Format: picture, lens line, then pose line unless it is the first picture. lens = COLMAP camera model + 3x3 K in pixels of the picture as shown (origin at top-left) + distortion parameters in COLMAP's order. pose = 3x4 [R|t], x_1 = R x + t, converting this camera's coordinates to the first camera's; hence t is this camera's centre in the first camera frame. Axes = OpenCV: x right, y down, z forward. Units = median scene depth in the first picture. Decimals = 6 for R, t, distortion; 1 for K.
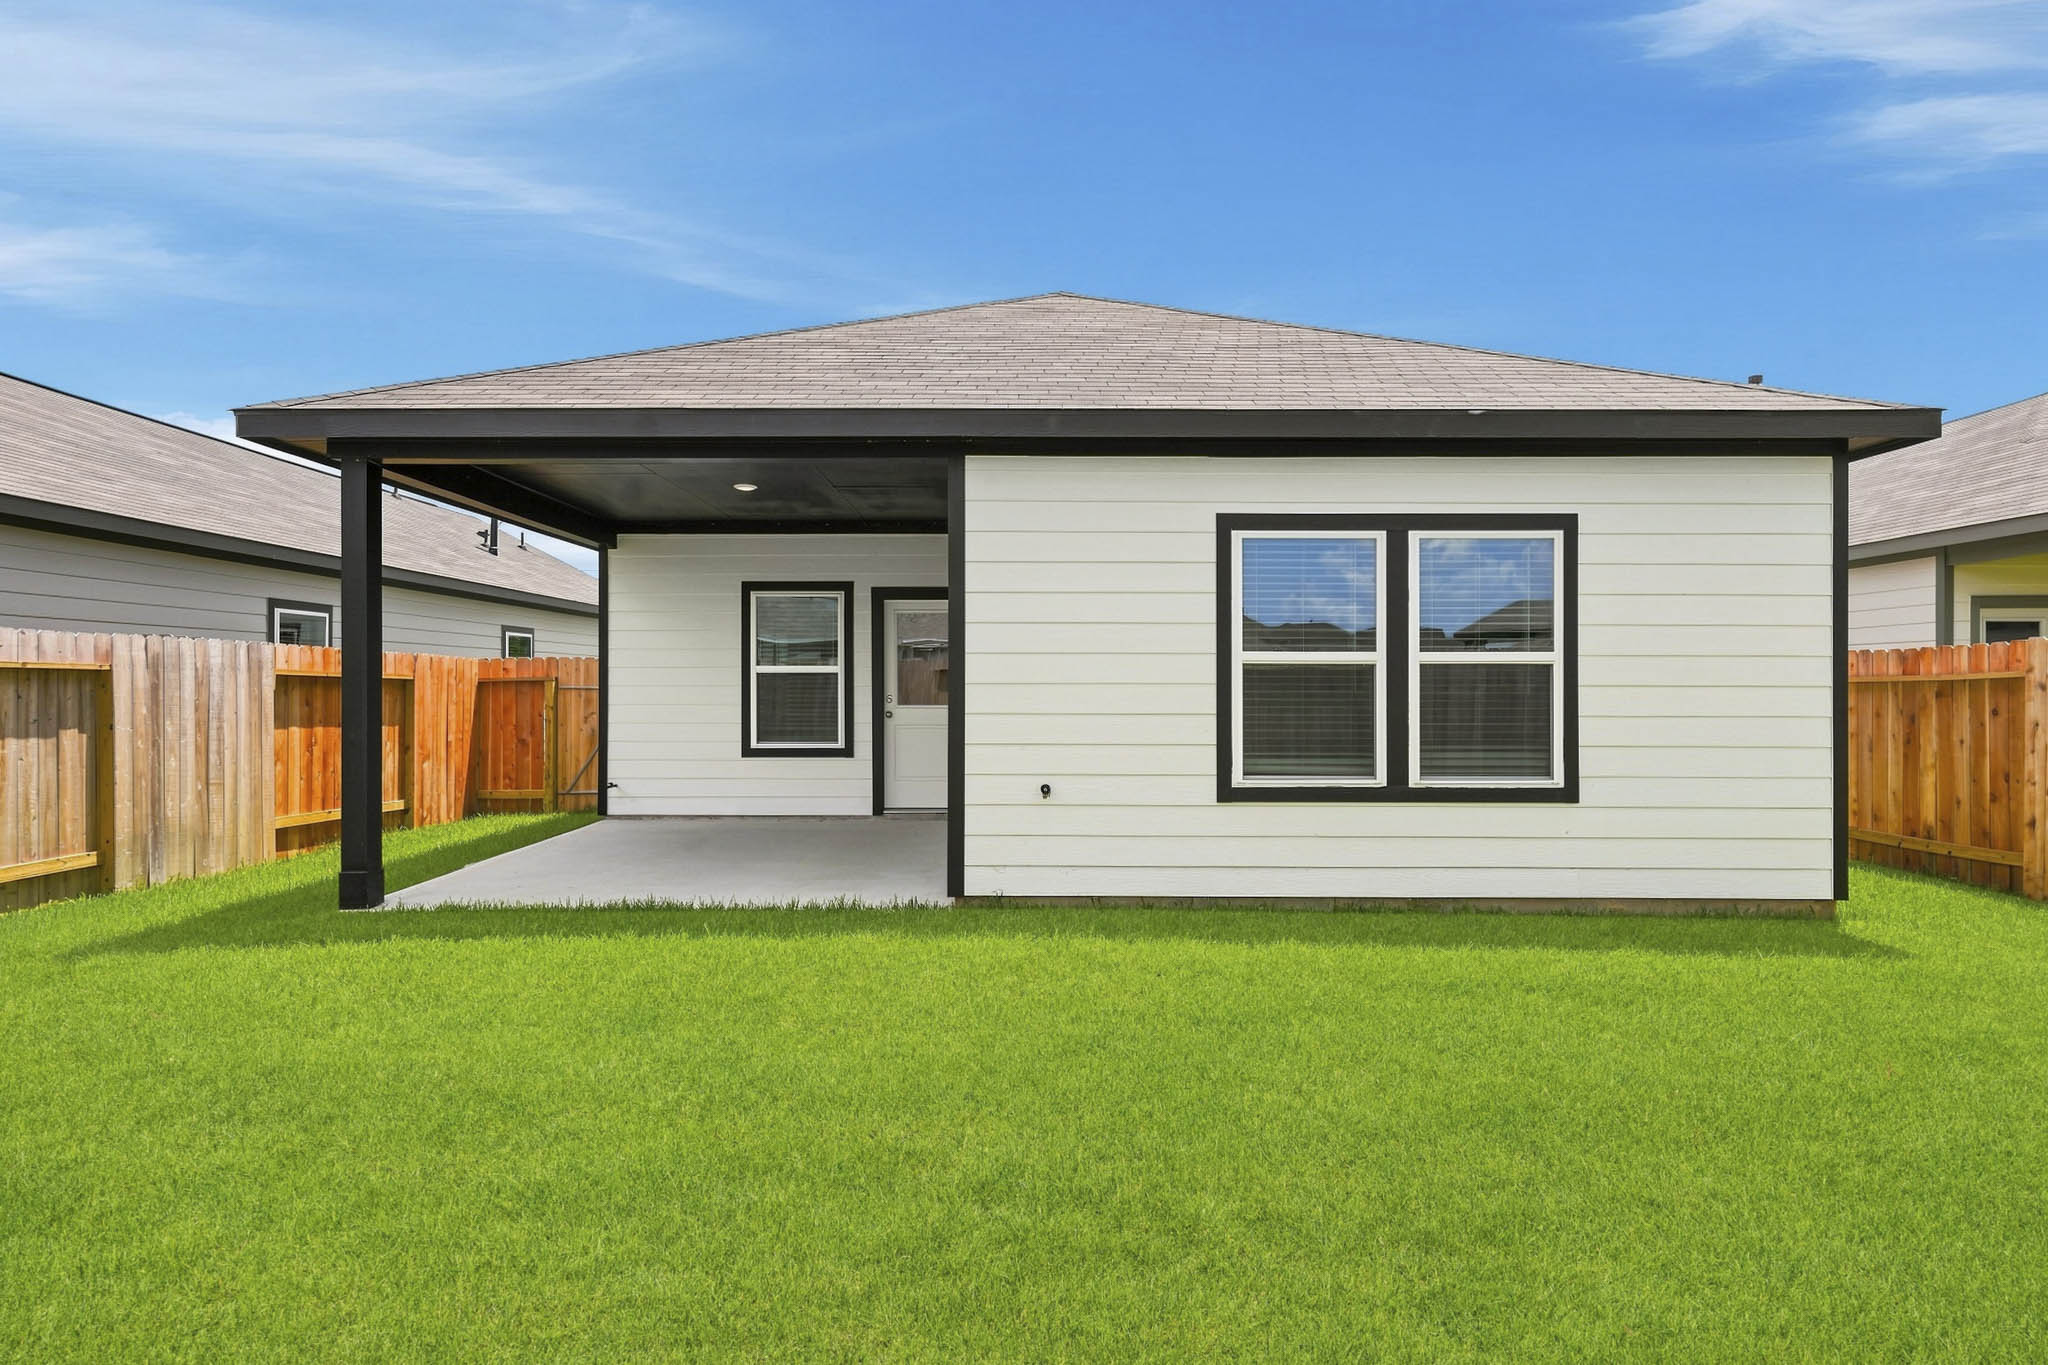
lens RADIAL K [[1073.3, 0, 1024.2], [0, 1073.3, 678.1], [0, 0, 1]] dist [-0.002729, 0.002885]
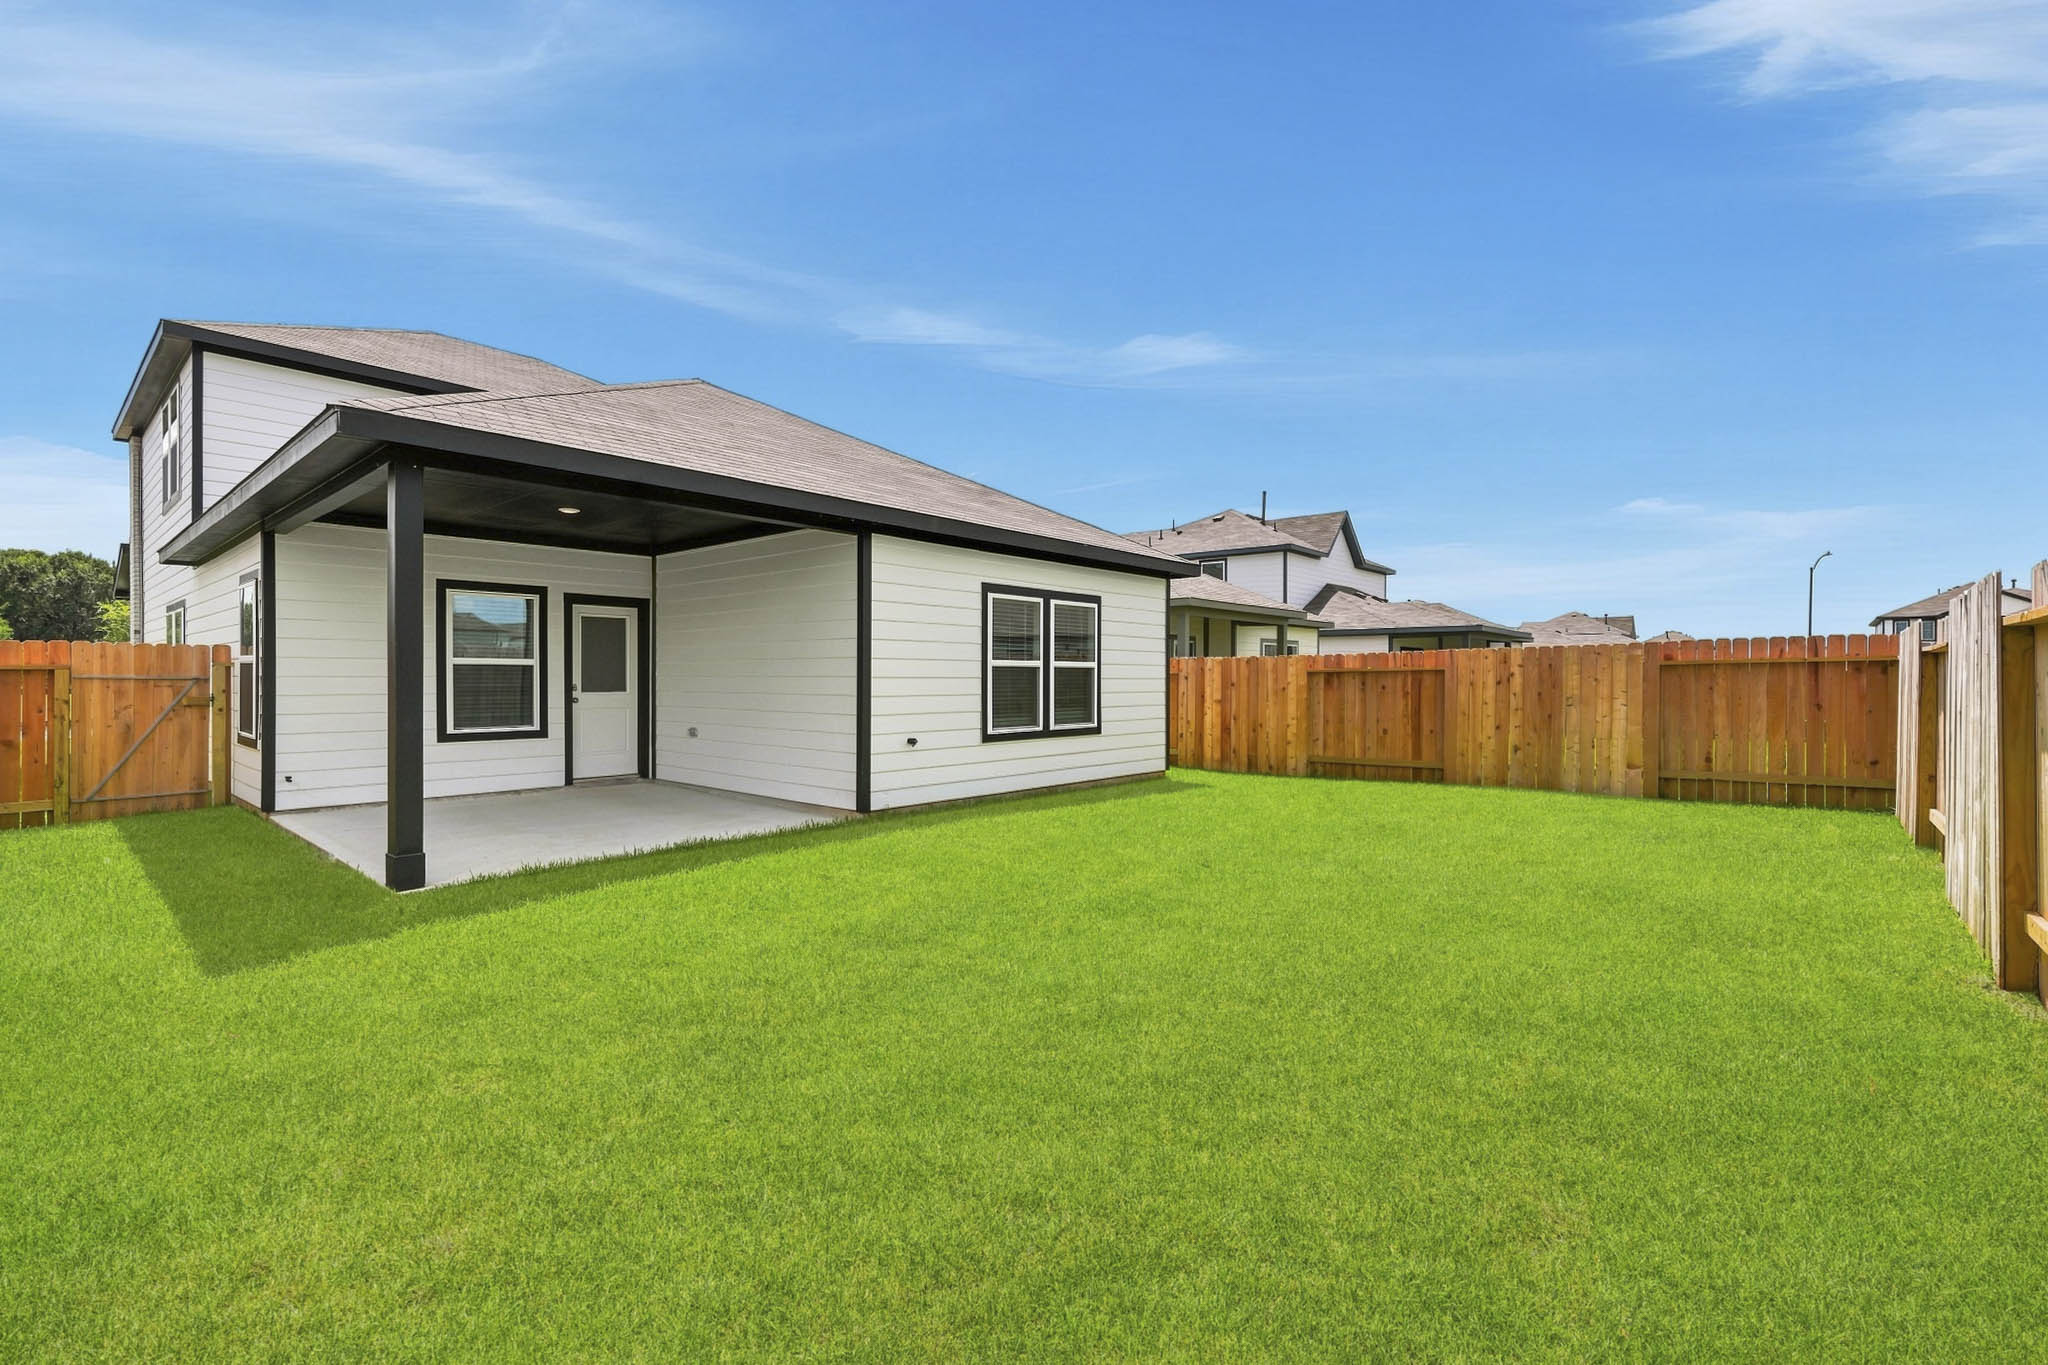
lens RADIAL K [[893.4, 0, 1001.9], [0, 893.4, 682.4], [0, 0, 1]] dist [-0.000303, 0.000052]
pose [[0.665721, -0.005783, 0.746178, -0.913291], [-0.009295, 0.999828, 0.016041, -0.010614], [-0.746143, -0.017614, 0.665553, -0.020587]]
